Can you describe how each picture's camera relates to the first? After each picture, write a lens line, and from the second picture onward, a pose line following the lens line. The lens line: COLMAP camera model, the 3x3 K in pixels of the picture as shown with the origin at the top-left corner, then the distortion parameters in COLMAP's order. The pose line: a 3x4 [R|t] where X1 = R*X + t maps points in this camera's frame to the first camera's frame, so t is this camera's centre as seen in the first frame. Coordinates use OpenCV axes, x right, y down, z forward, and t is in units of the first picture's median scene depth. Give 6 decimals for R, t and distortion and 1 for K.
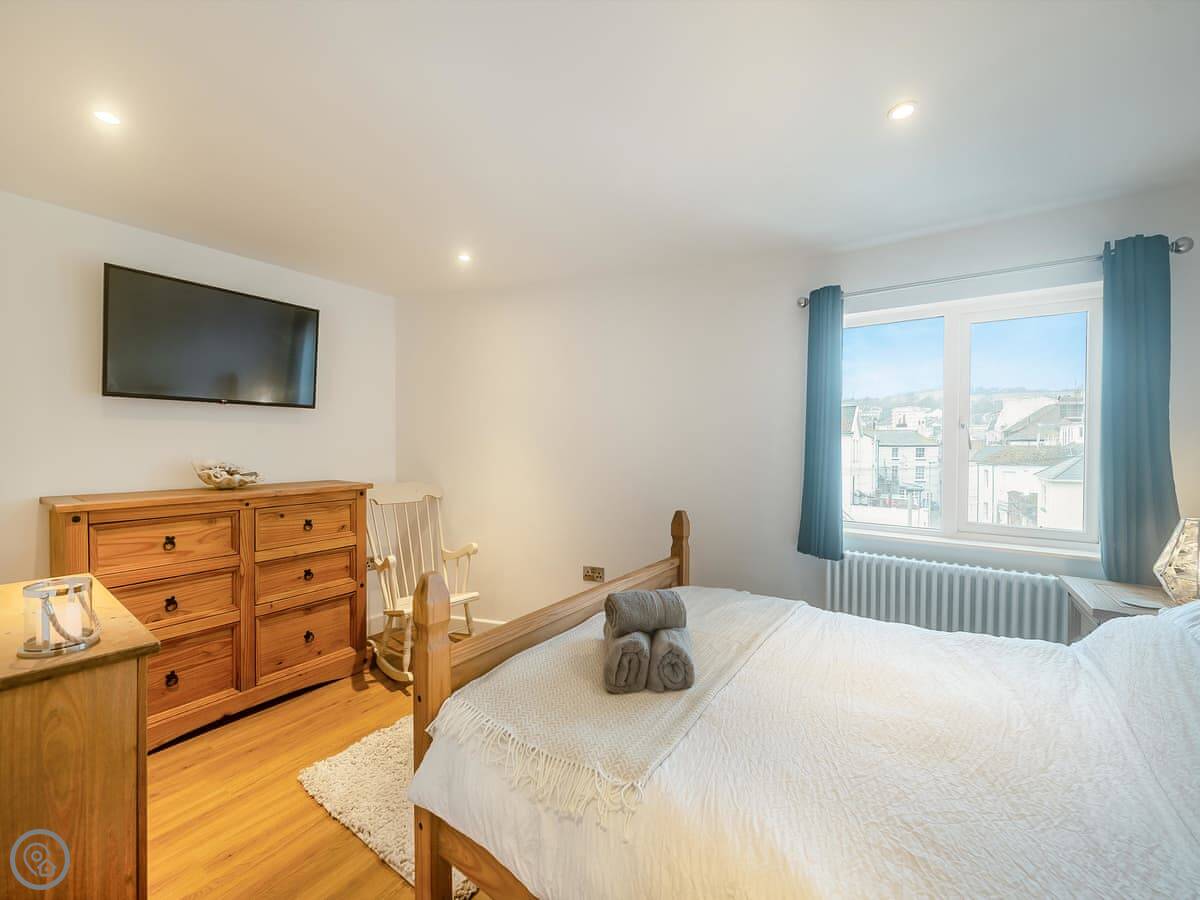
lens RADIAL K [[486.6, 0, 603.2], [0, 486.6, 446.8], [0, 0, 1]] dist [0.002727, -0.000667]
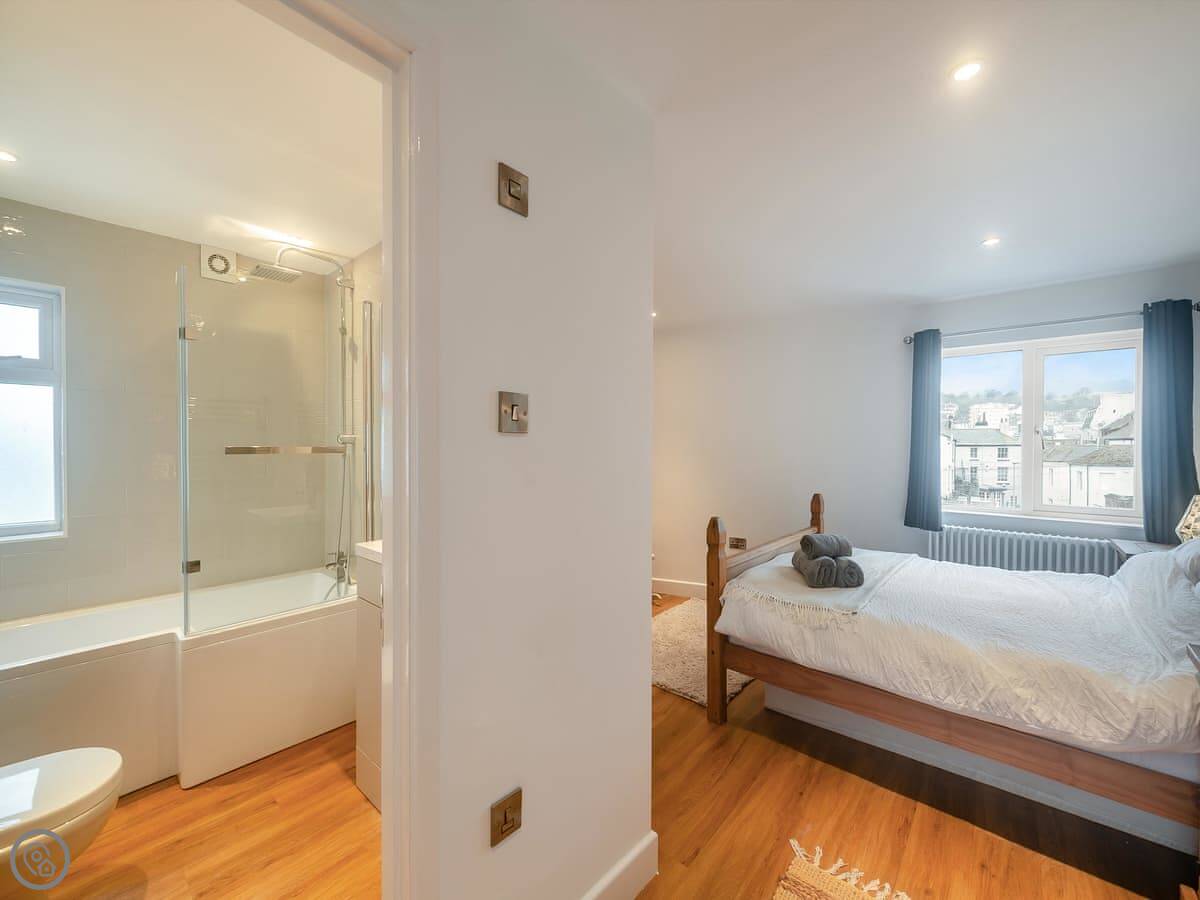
lens RADIAL K [[486.6, 0, 604.2], [0, 486.6, 446.4], [0, 0, 1]] dist [0.002727, -0.000667]
pose [[0.994115, -0.002390, -0.108307, -0.291222], [0.002215, 0.999996, -0.001729, -0.002880], [0.108311, 0.001479, 0.994116, -0.445114]]
